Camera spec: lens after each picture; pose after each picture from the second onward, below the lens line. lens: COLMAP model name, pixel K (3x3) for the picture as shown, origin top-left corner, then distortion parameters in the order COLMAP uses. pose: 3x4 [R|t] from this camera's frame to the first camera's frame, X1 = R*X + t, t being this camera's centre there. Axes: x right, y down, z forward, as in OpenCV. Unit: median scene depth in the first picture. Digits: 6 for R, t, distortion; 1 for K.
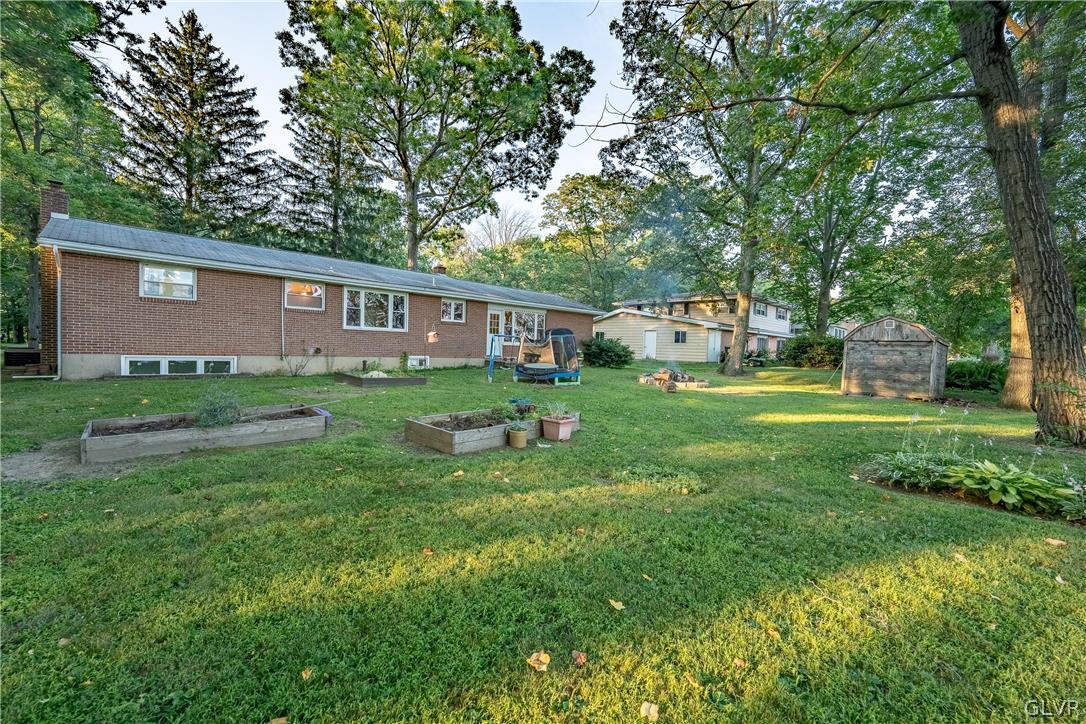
lens RADIAL K [[448.3, 0, 541.2], [0, 448.3, 361.3], [0, 0, 1]] dist [-0.000494, -0.000062]
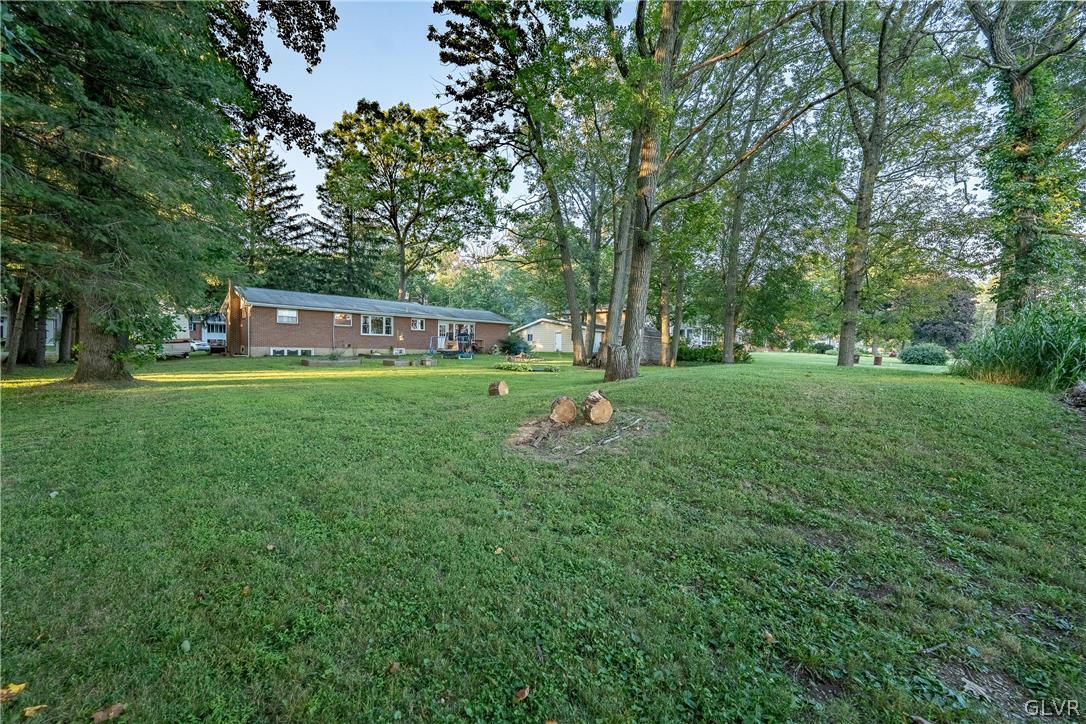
lens RADIAL K [[448.3, 0, 544.8], [0, 448.3, 360.4], [0, 0, 1]] dist [-0.000494, -0.000062]
pose [[0.999864, -0.015231, -0.006335, 0.224133], [0.015185, 0.999858, -0.007277, 0.039317], [0.006445, 0.007180, 0.999953, -0.568709]]
